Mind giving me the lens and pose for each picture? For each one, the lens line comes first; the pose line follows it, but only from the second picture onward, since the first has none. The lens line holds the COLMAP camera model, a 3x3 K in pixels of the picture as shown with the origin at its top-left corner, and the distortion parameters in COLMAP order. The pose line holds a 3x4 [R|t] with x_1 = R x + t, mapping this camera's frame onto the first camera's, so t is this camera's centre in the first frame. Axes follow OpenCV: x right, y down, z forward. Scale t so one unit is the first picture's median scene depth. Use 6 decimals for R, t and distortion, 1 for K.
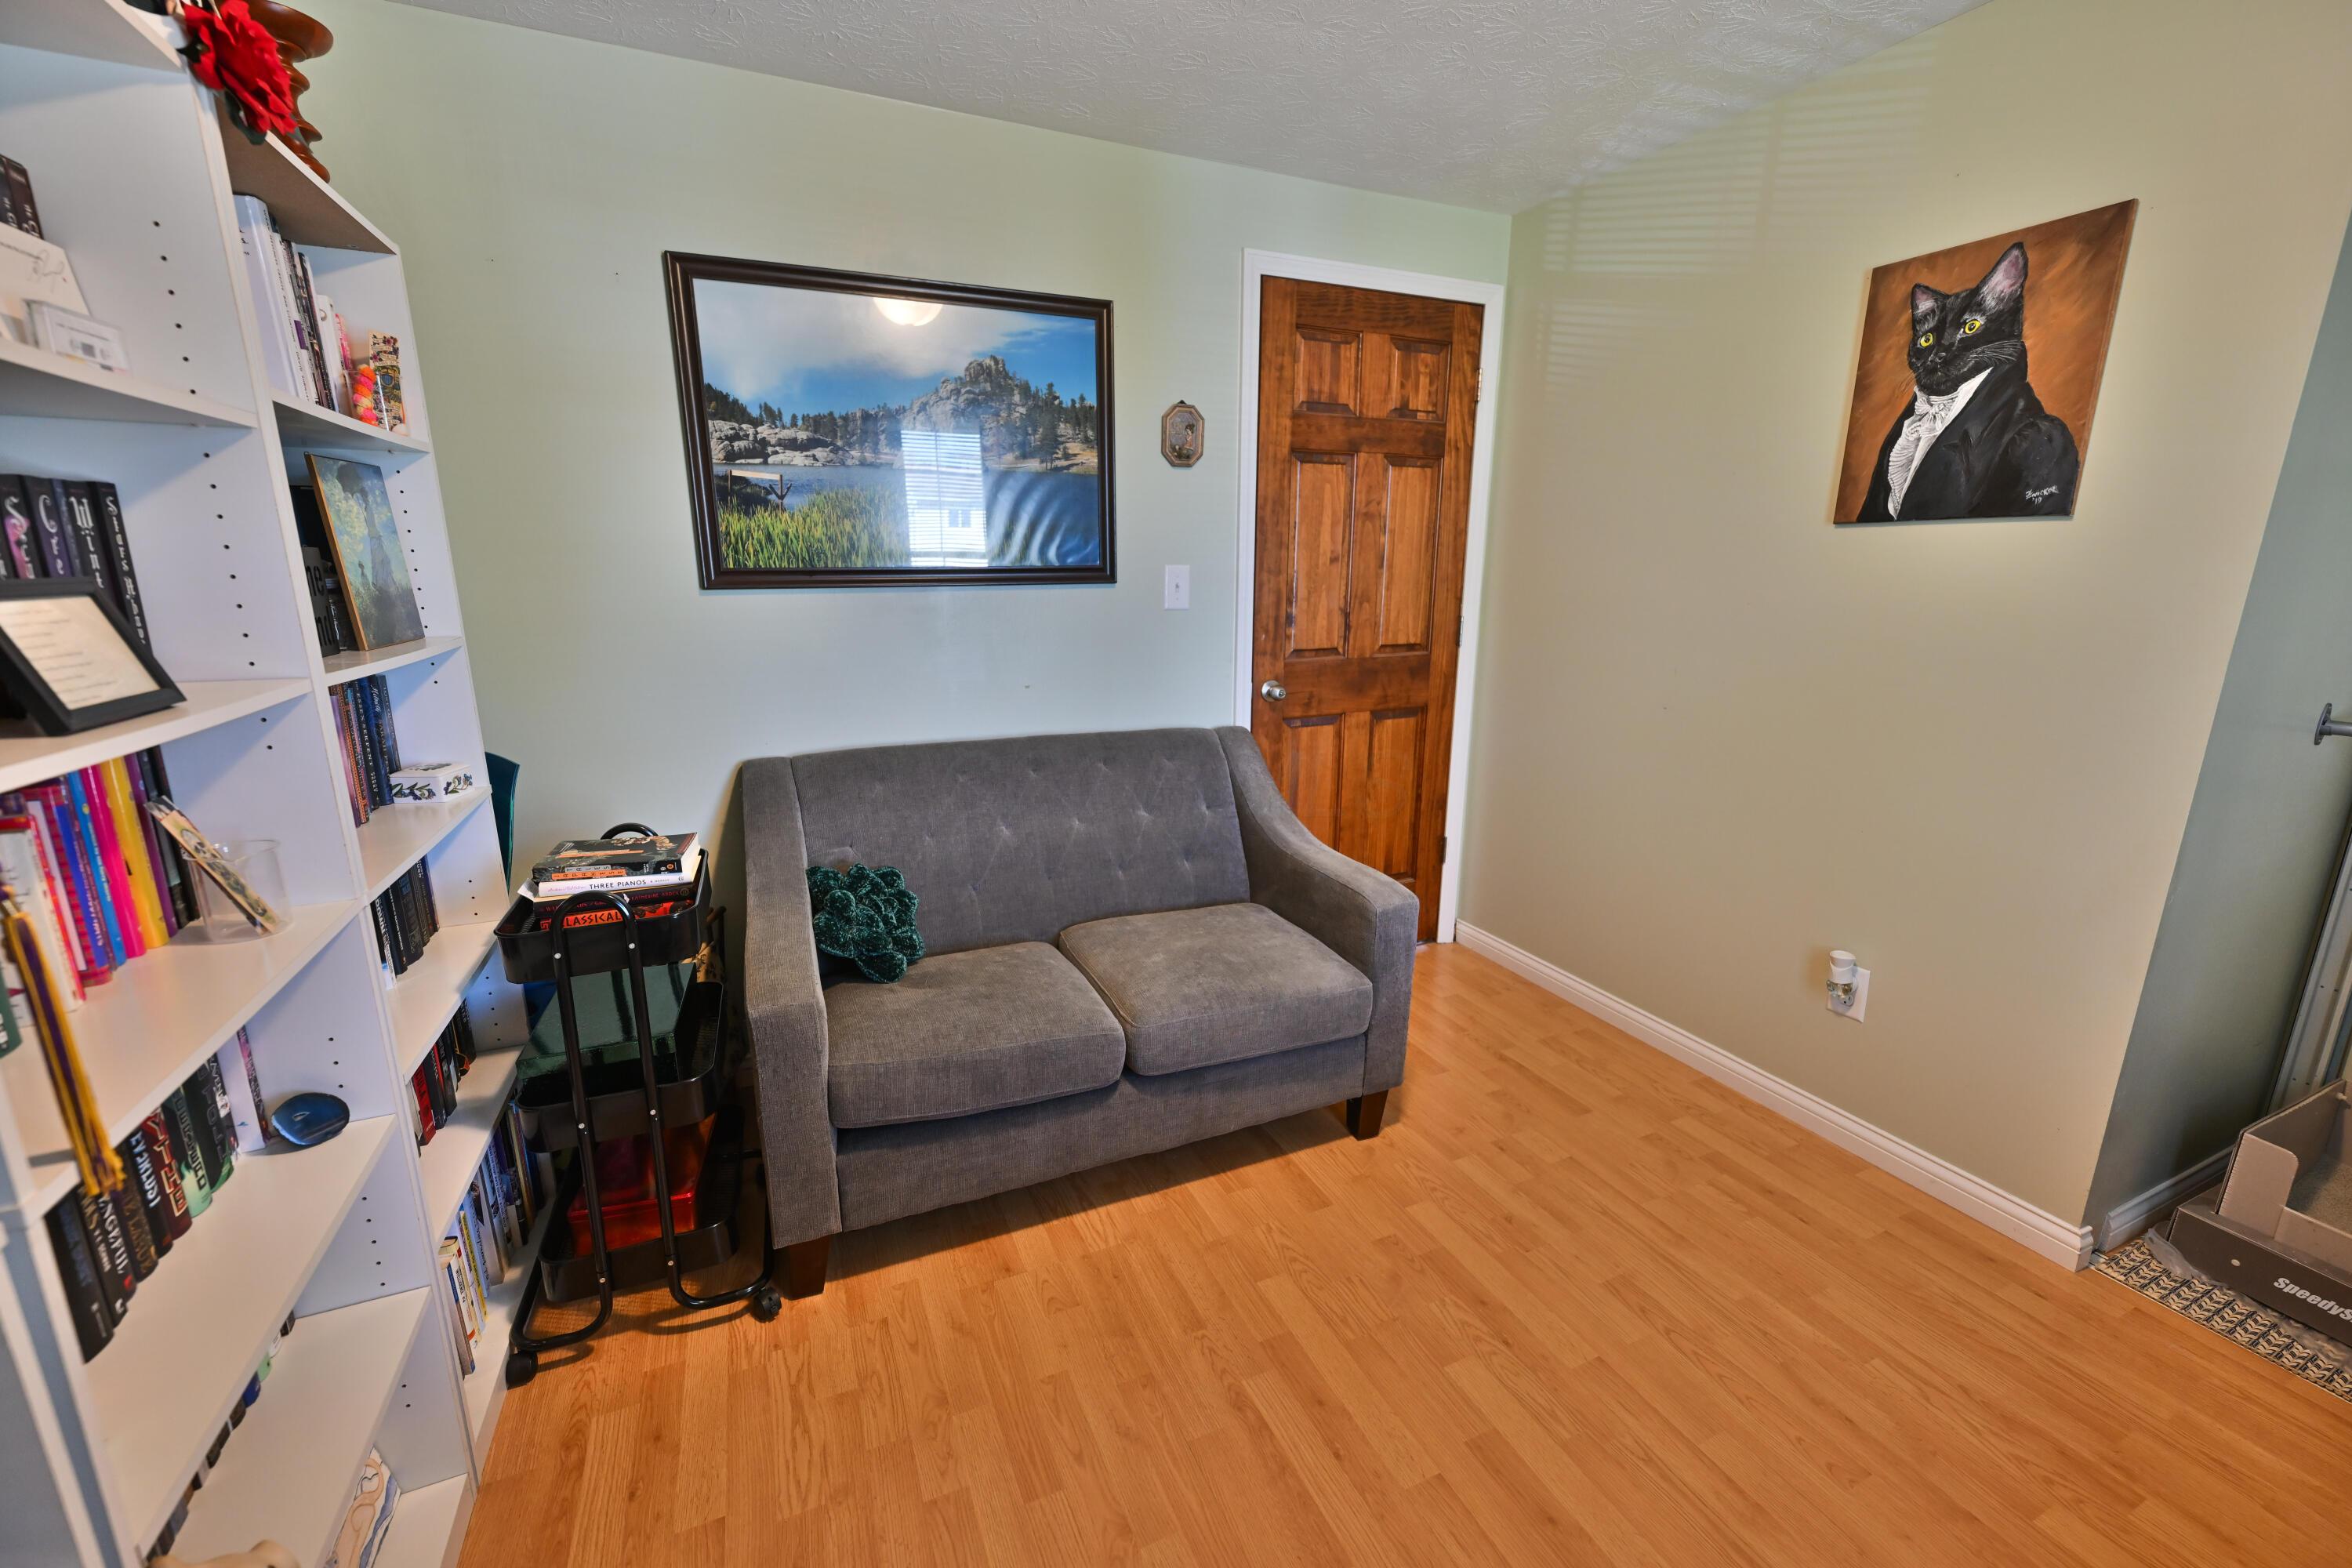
lens RADIAL K [[933.2, 0, 1164.0], [0, 933.2, 780.5], [0, 0, 1]] dist [-0.000383, -0.000587]
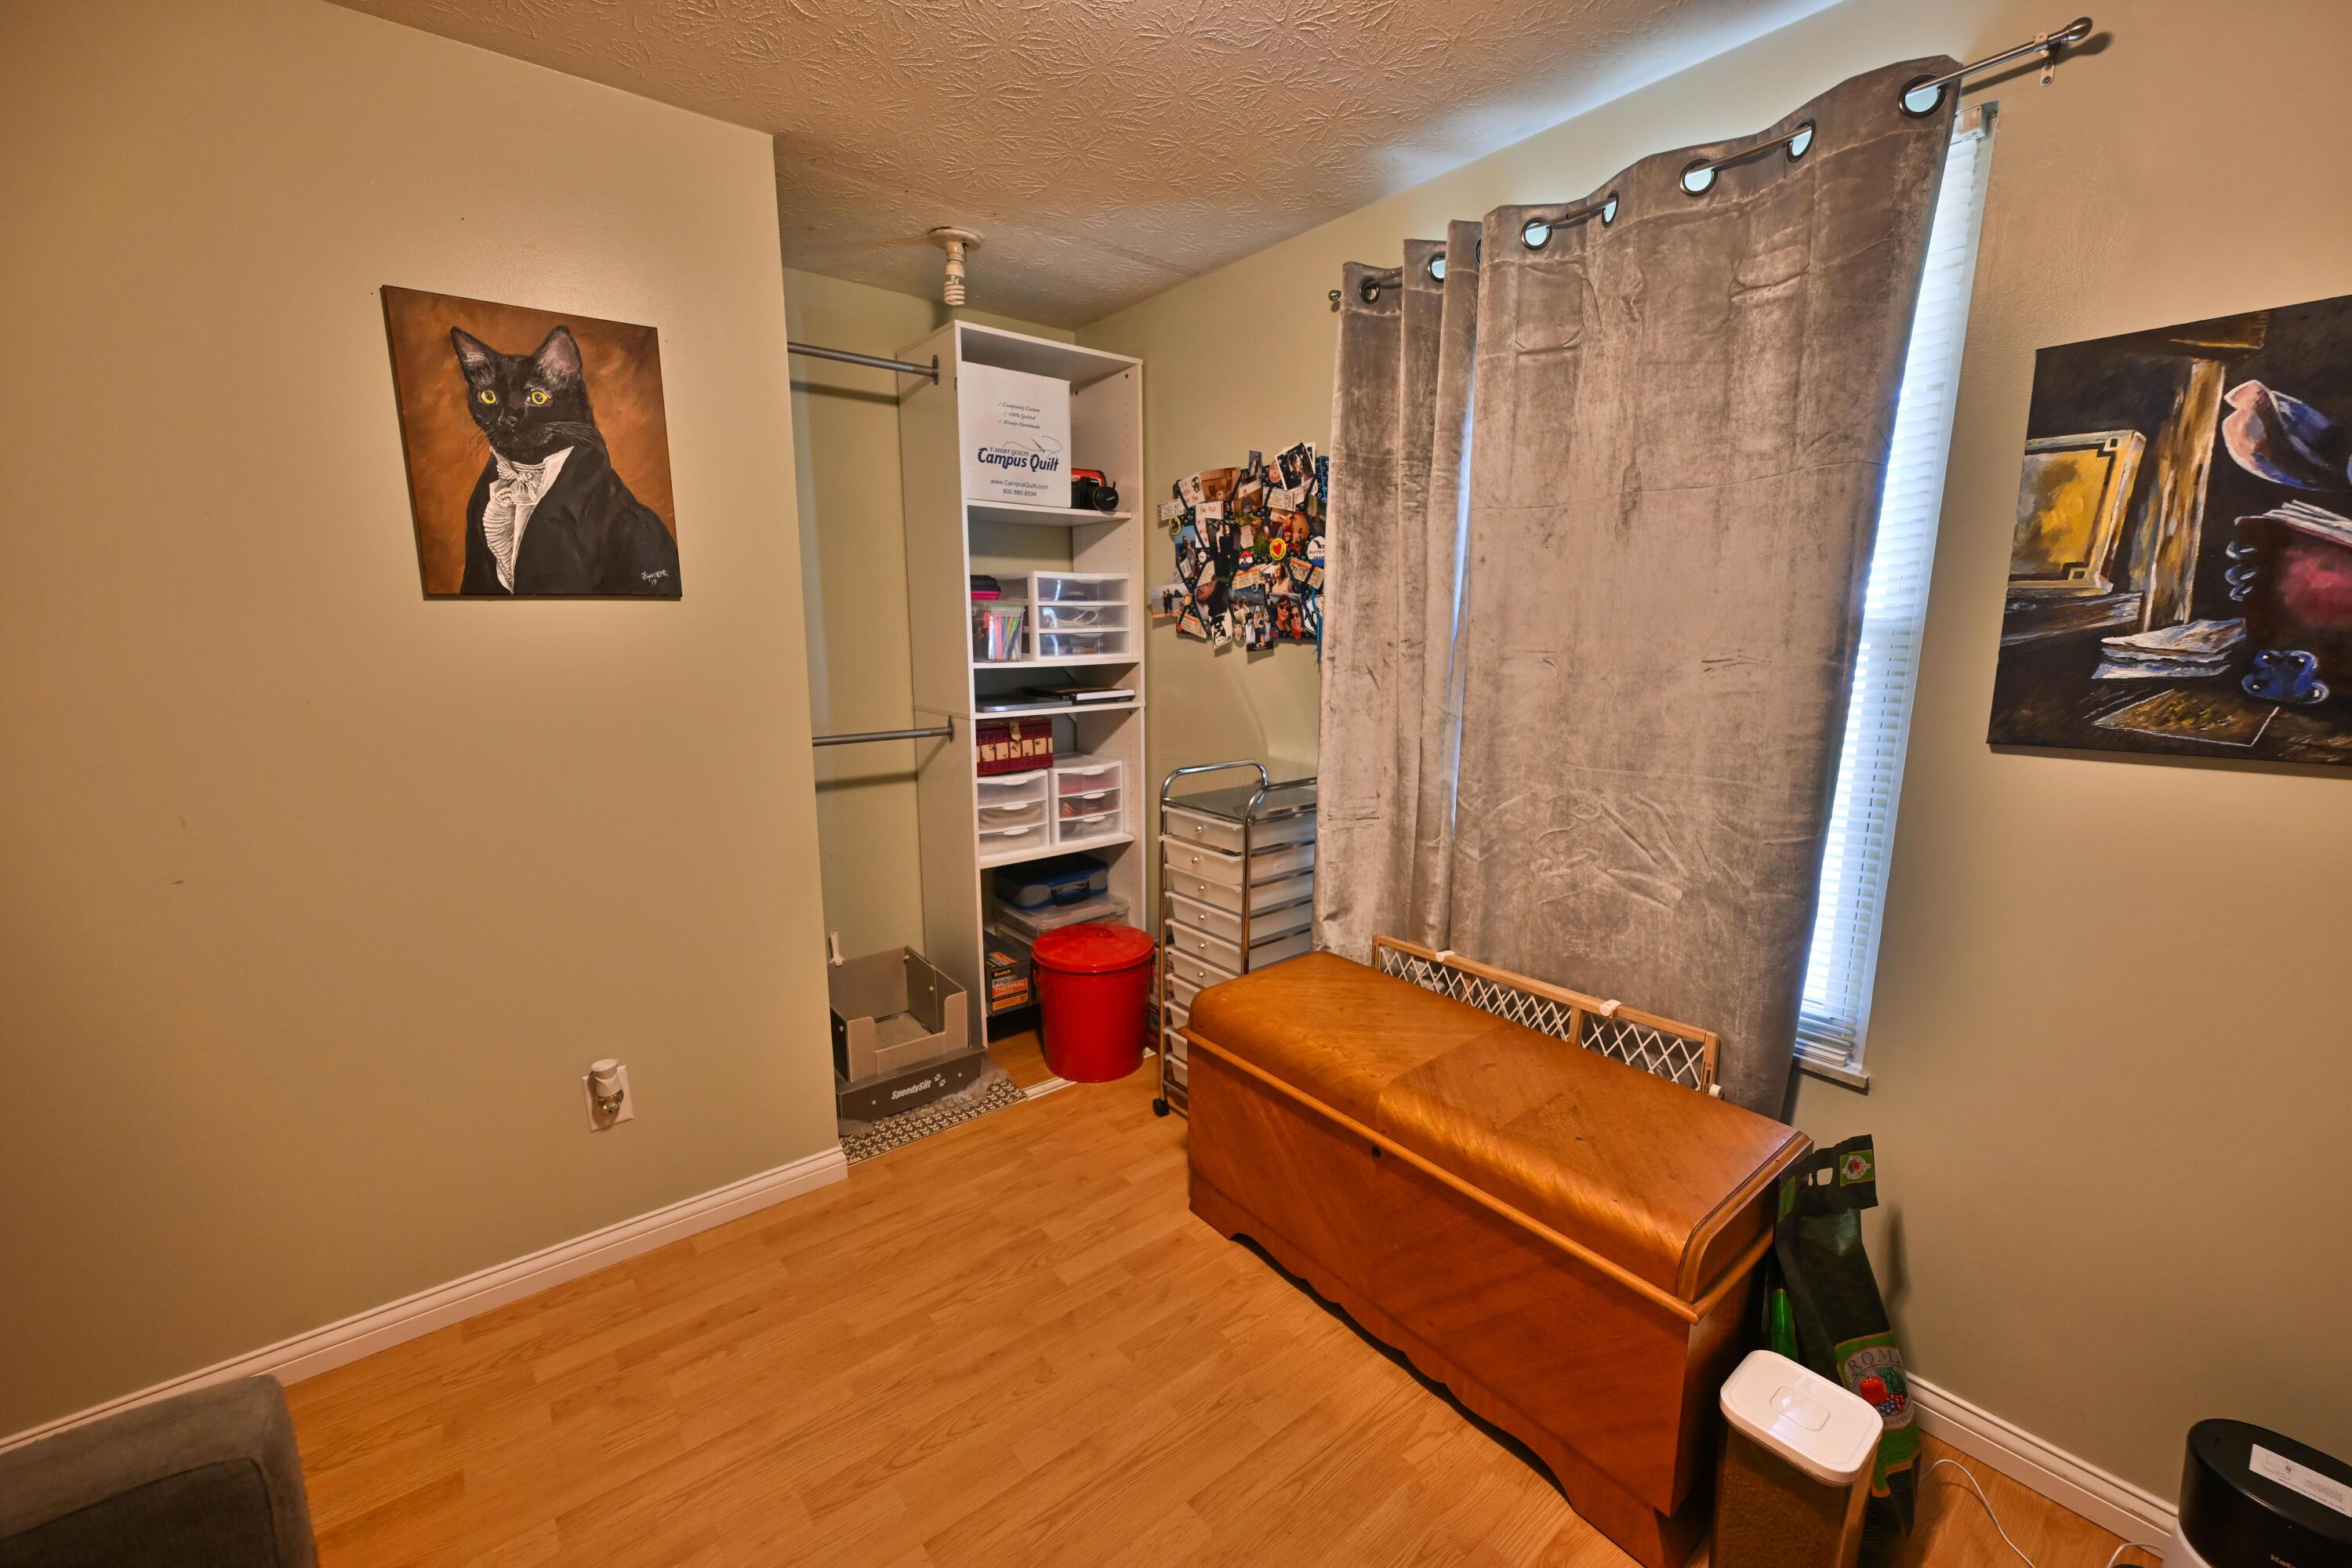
lens RADIAL K [[933.2, 0, 1171.6], [0, 933.2, 778.4], [0, 0, 1]] dist [-0.000383, -0.000587]
pose [[-0.250481, -0.167772, 0.953474, -0.252252], [0.227302, 0.947148, 0.226372, -0.171138], [-0.941059, 0.273428, -0.199108, 0.632246]]
